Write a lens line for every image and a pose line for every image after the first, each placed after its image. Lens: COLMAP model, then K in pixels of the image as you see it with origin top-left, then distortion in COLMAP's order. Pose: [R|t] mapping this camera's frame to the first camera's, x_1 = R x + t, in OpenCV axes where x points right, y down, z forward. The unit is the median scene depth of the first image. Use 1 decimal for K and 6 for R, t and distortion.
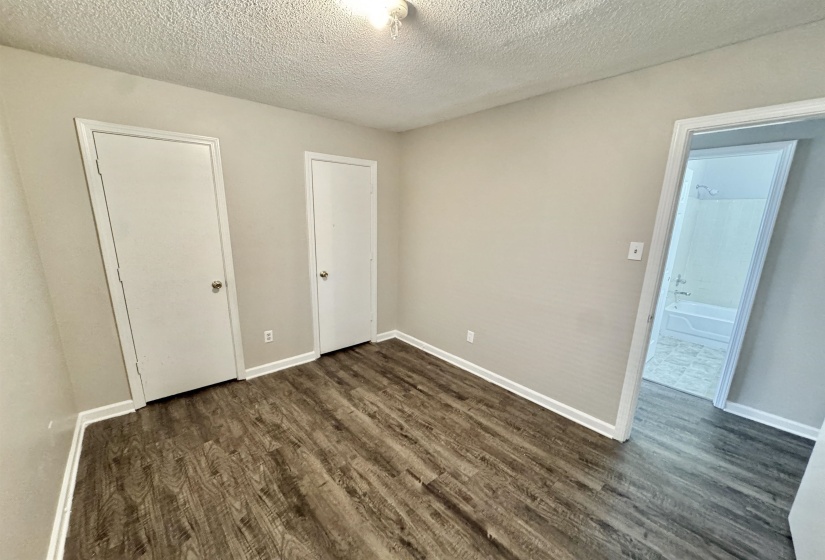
lens RADIAL K [[327.6, 0, 413.5], [0, 327.6, 289.5], [0, 0, 1]] dist [-0.003387, -0.000115]
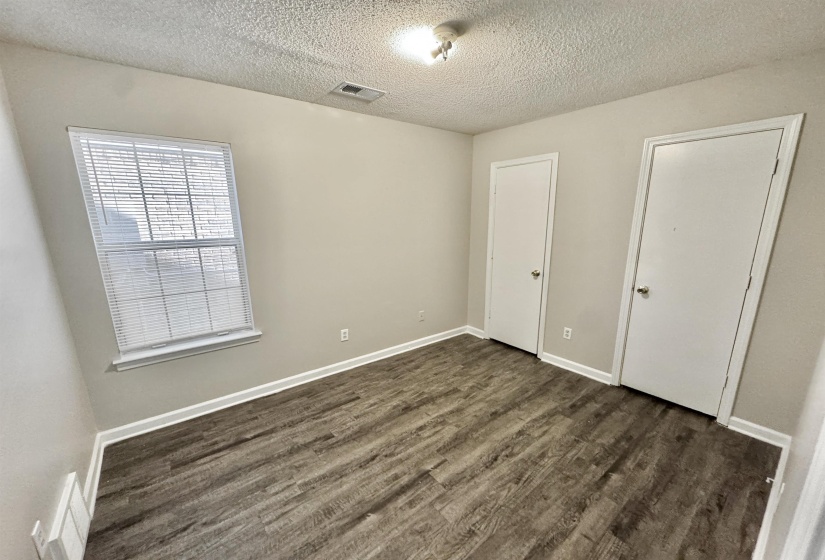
lens RADIAL K [[327.6, 0, 413.5], [0, 327.6, 289.5], [0, 0, 1]] dist [-0.003387, -0.000115]
pose [[-0.050294, 0.200552, -0.978391, 0.682495], [-0.217425, 0.953936, 0.206716, -0.116884], [0.974780, 0.223124, -0.004372, 0.601945]]
